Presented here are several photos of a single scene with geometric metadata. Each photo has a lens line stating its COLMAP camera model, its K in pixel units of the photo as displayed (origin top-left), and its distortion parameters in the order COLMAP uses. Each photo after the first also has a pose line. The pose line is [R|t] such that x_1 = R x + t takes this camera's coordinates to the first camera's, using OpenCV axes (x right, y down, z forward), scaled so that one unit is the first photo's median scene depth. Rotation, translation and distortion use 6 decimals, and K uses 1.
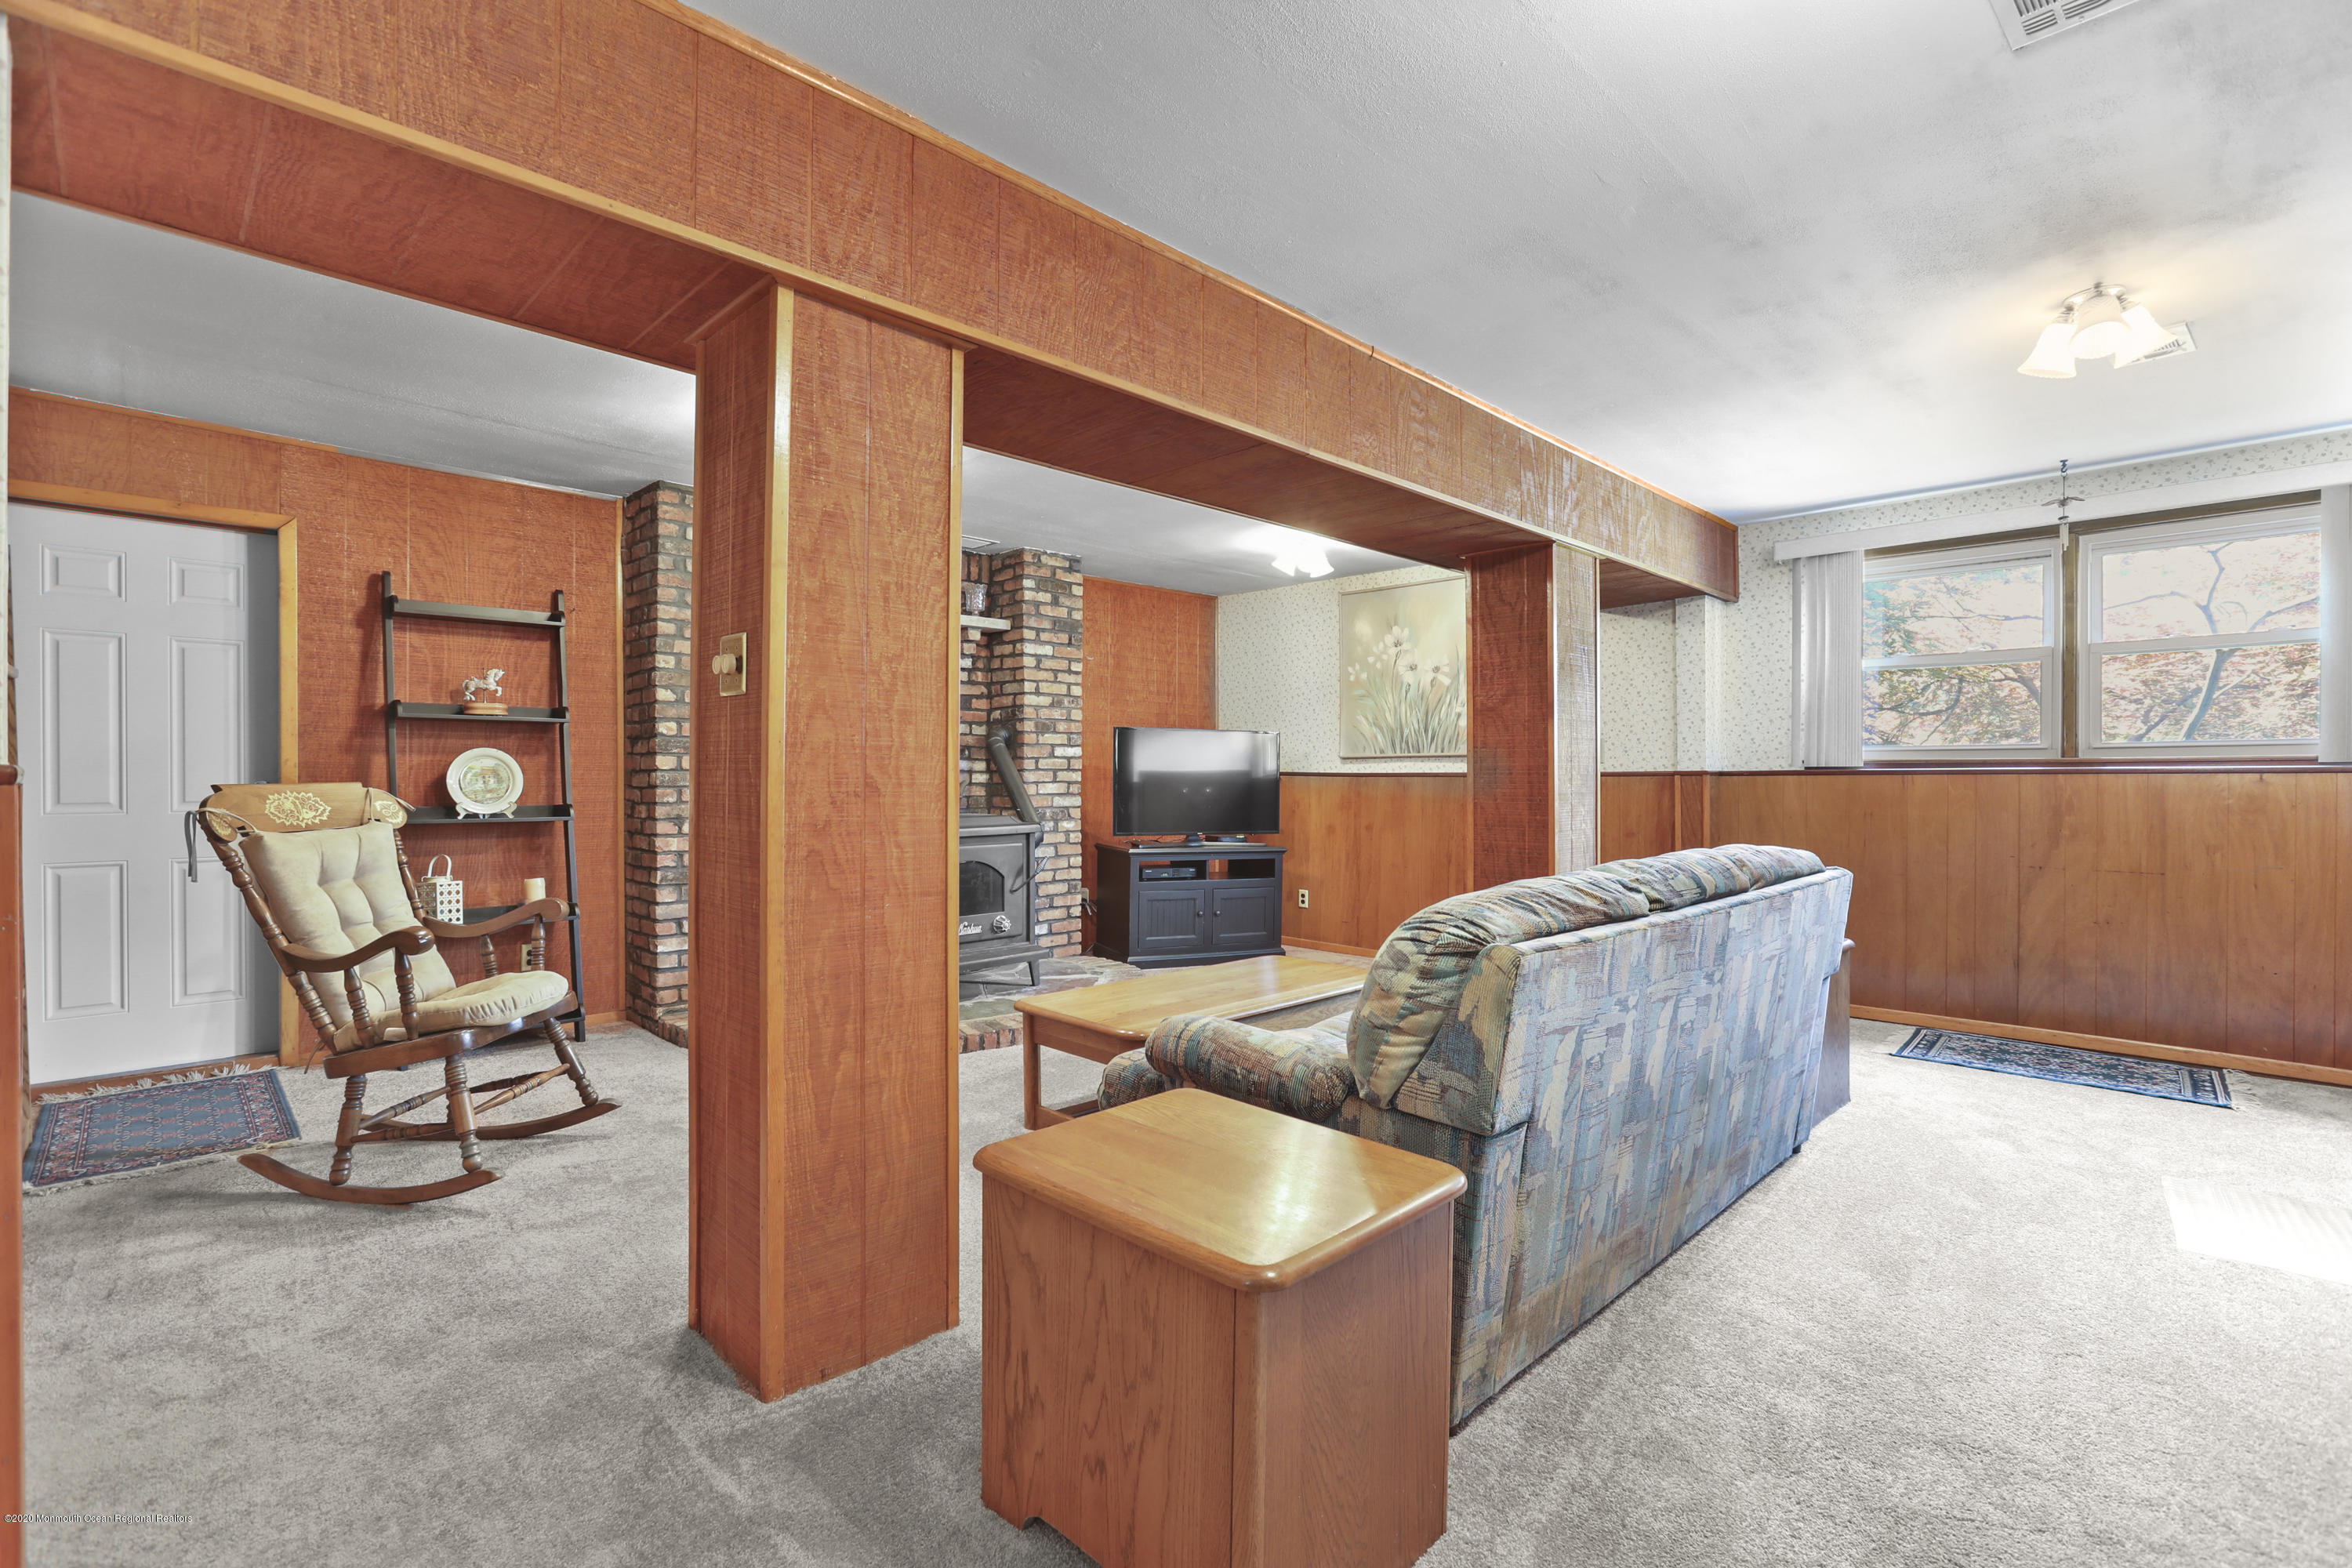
lens RADIAL K [[1066.3, 0, 1170.8], [0, 1066.3, 780.6], [0, 0, 1]] dist [-0.037392, 0.013685]
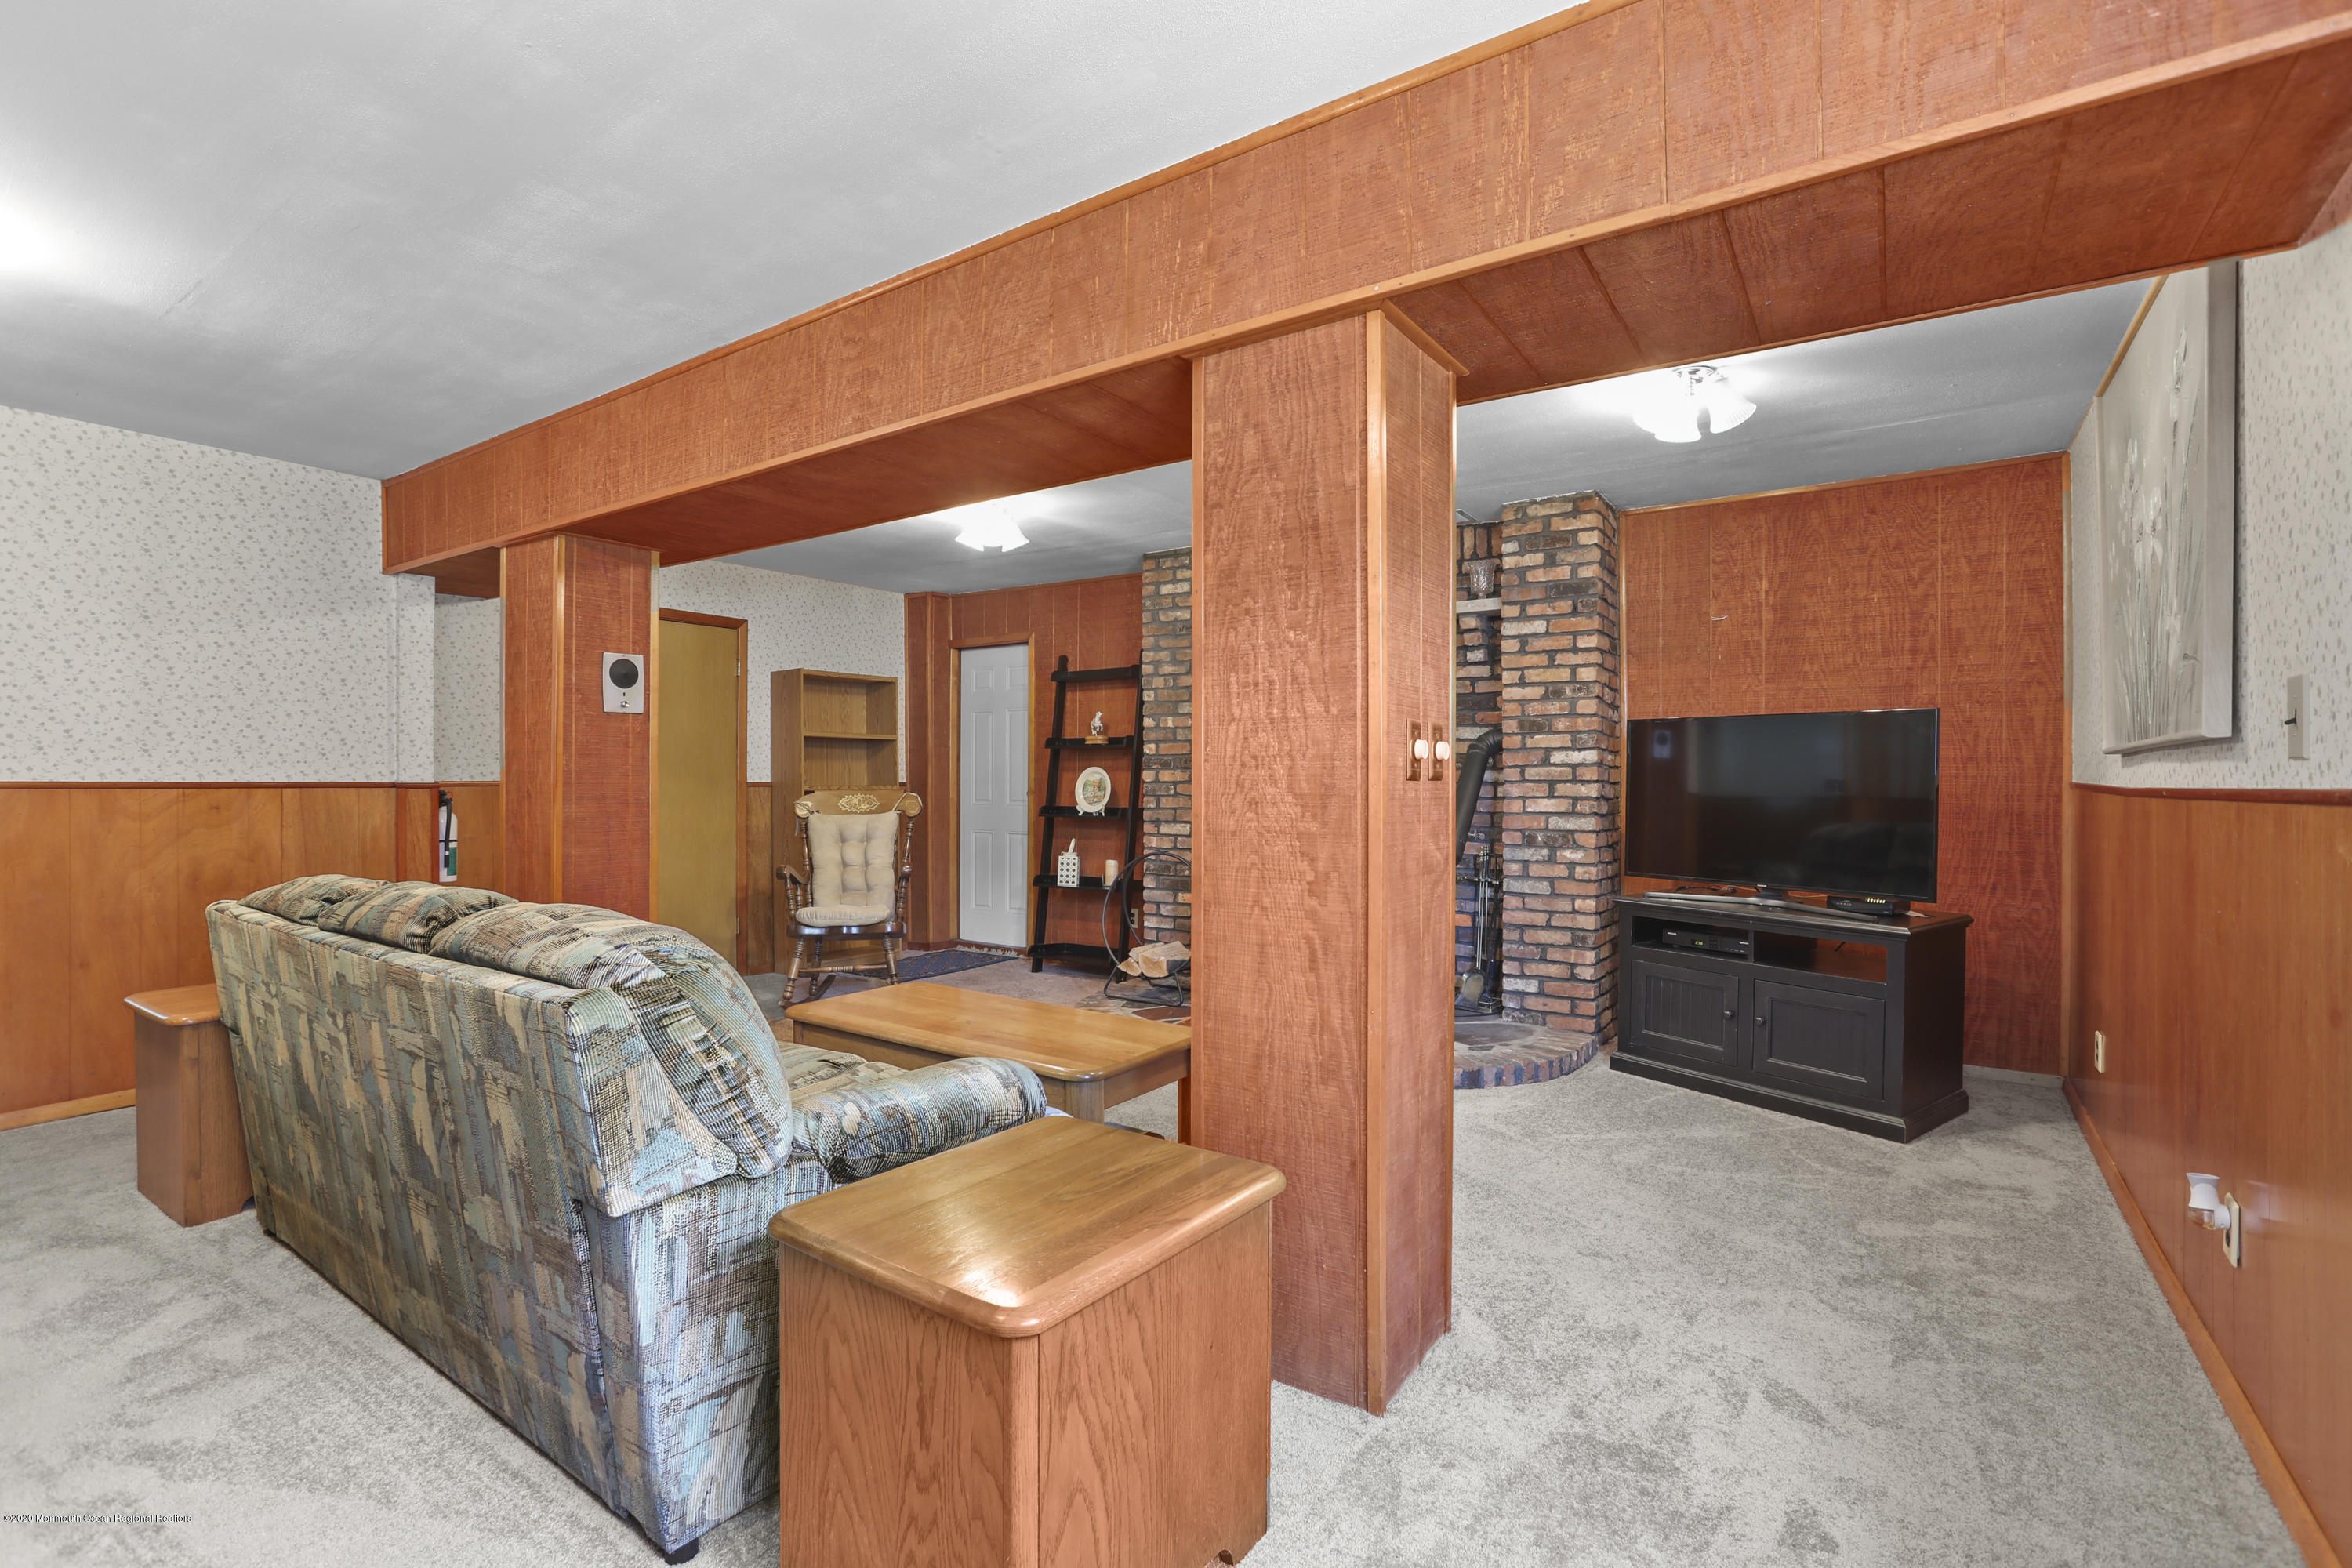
lens RADIAL K [[1066.3, 0, 1169.5], [0, 1066.3, 781.0], [0, 0, 1]] dist [-0.037392, 0.013685]
pose [[0.213354, 0.003151, -0.976970, 0.573303], [-0.003767, 0.999990, 0.002402, -0.011074], [0.976968, 0.003168, 0.213364, 0.567800]]
